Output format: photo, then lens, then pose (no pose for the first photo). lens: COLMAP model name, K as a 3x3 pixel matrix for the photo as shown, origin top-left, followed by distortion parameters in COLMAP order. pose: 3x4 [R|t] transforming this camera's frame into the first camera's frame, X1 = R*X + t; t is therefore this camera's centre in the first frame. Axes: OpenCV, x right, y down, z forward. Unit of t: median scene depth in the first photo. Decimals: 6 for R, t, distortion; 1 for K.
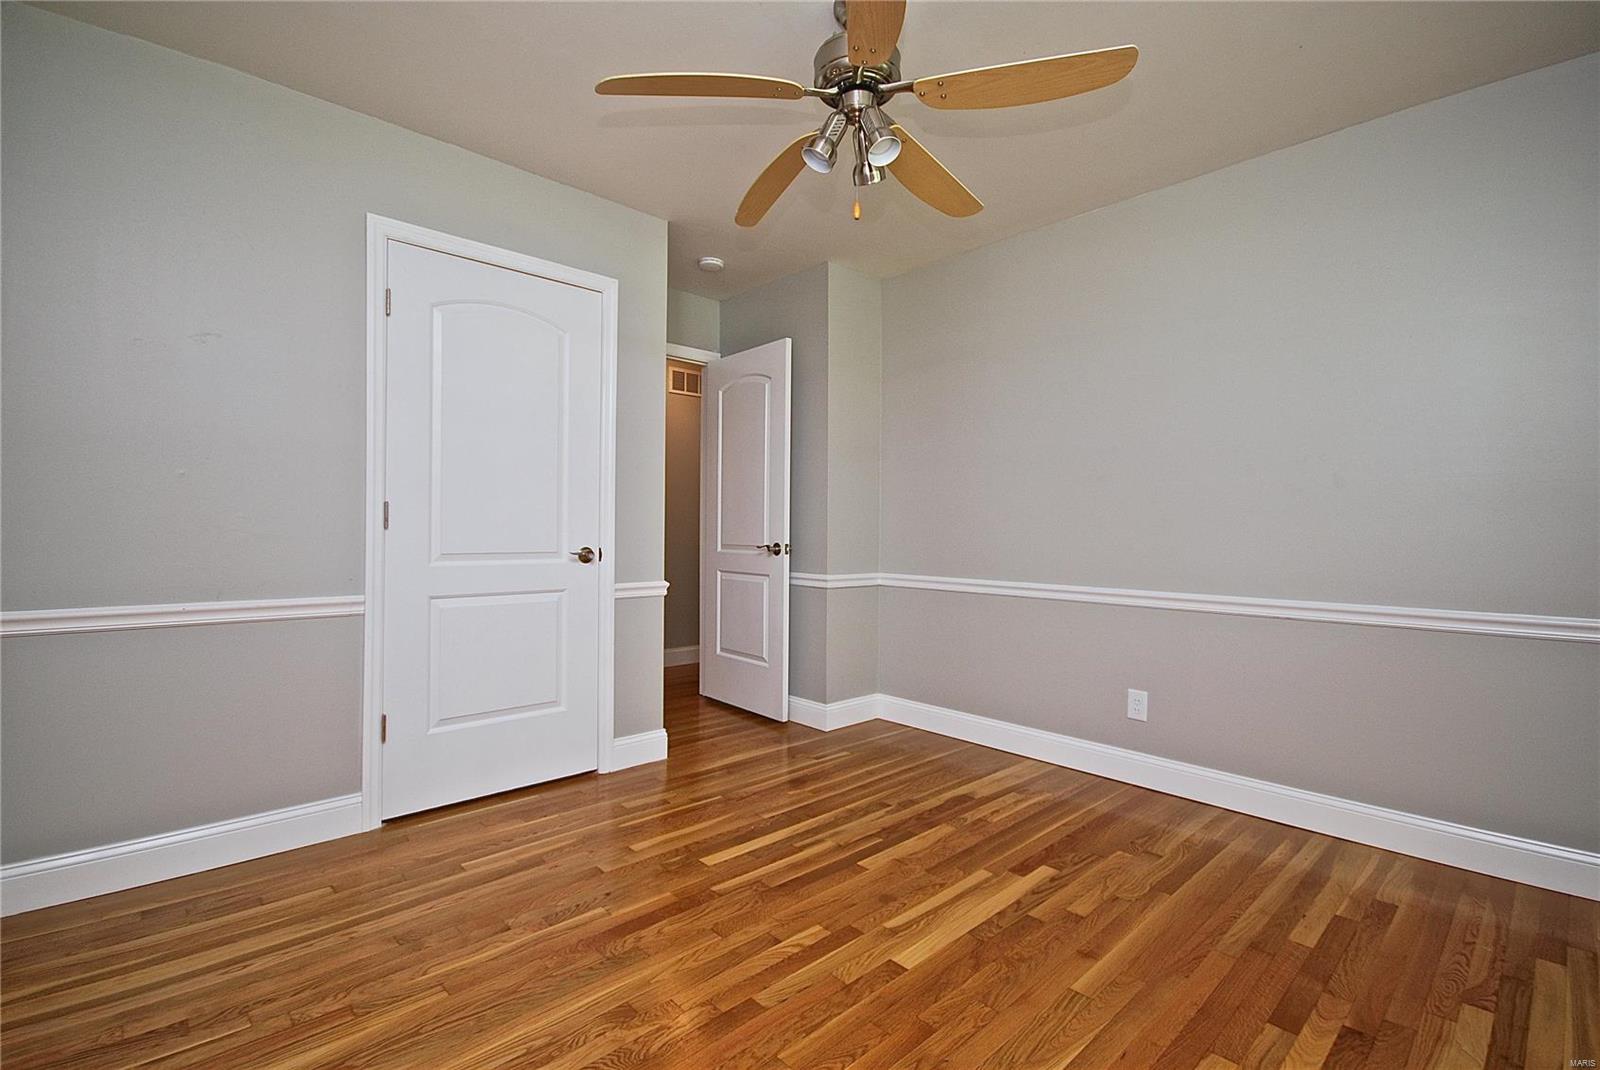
lens RADIAL K [[721.2, 0, 796.9], [0, 721.2, 533.3], [0, 0, 1]] dist [0.008107, -0.011632]
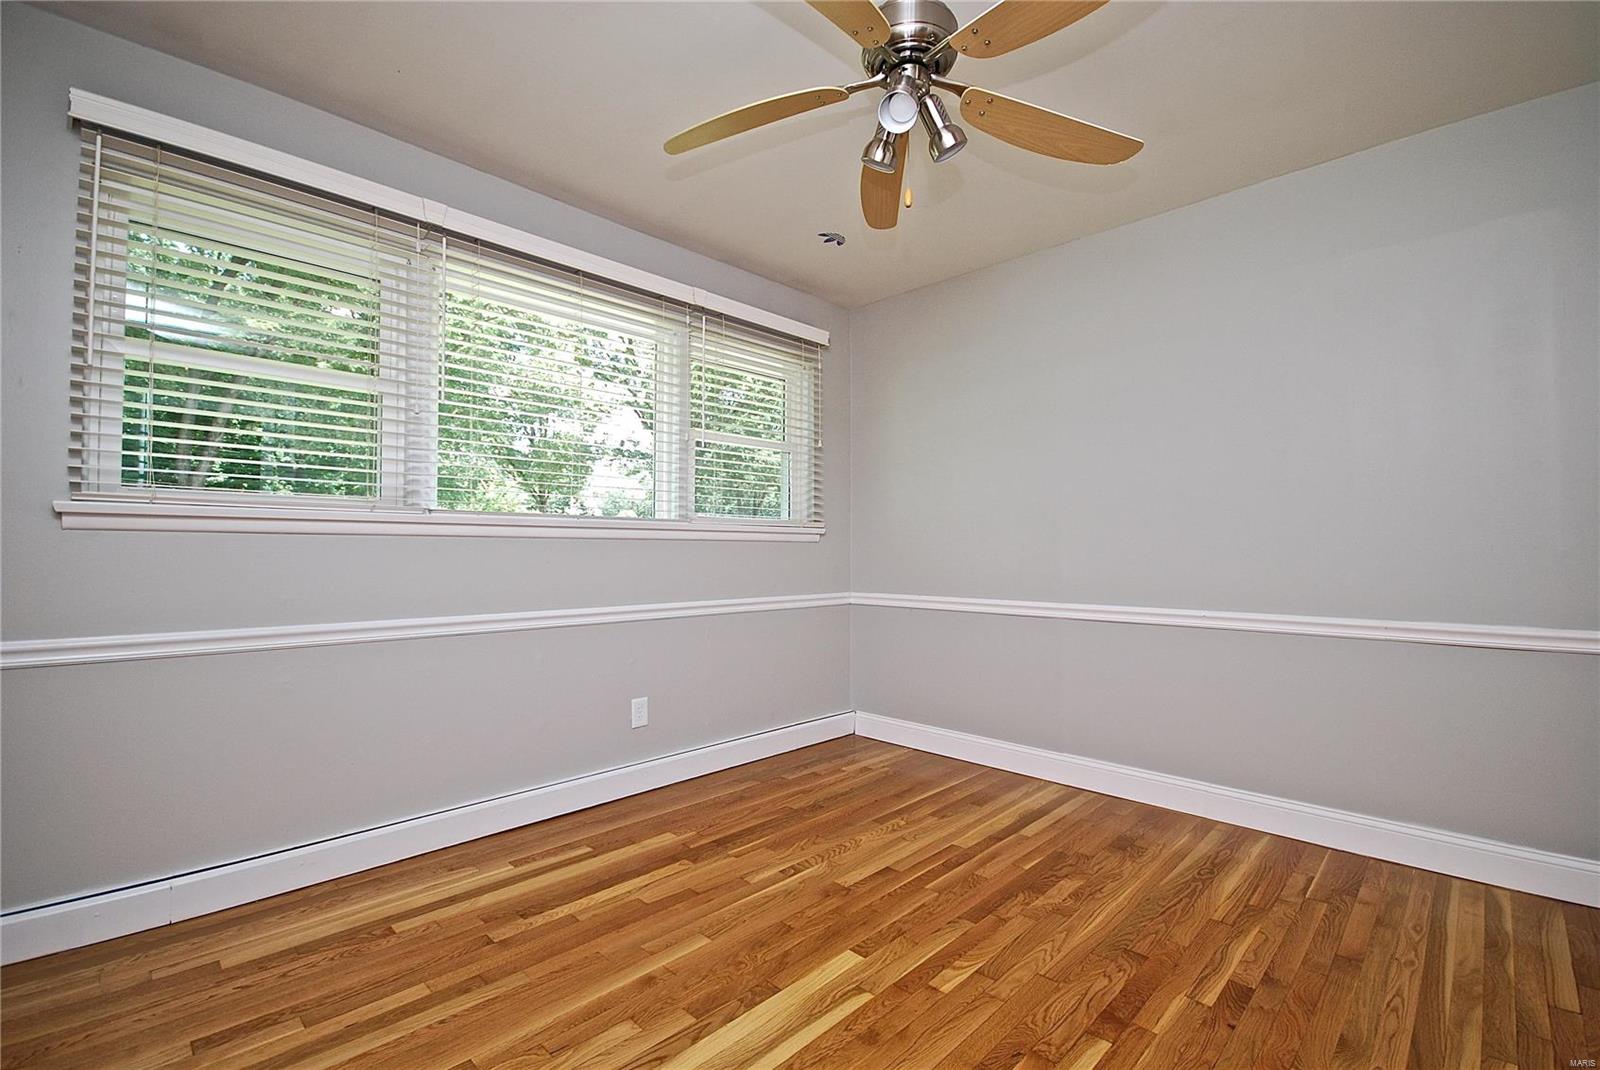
lens RADIAL K [[721.2, 0, 802.8], [0, 721.2, 540.5], [0, 0, 1]] dist [0.008107, -0.011632]
pose [[-0.998987, -0.010987, -0.043648, 0.263268], [-0.010546, 0.999891, -0.010308, -0.004604], [0.043756, -0.009837, -0.998994, 1.986249]]
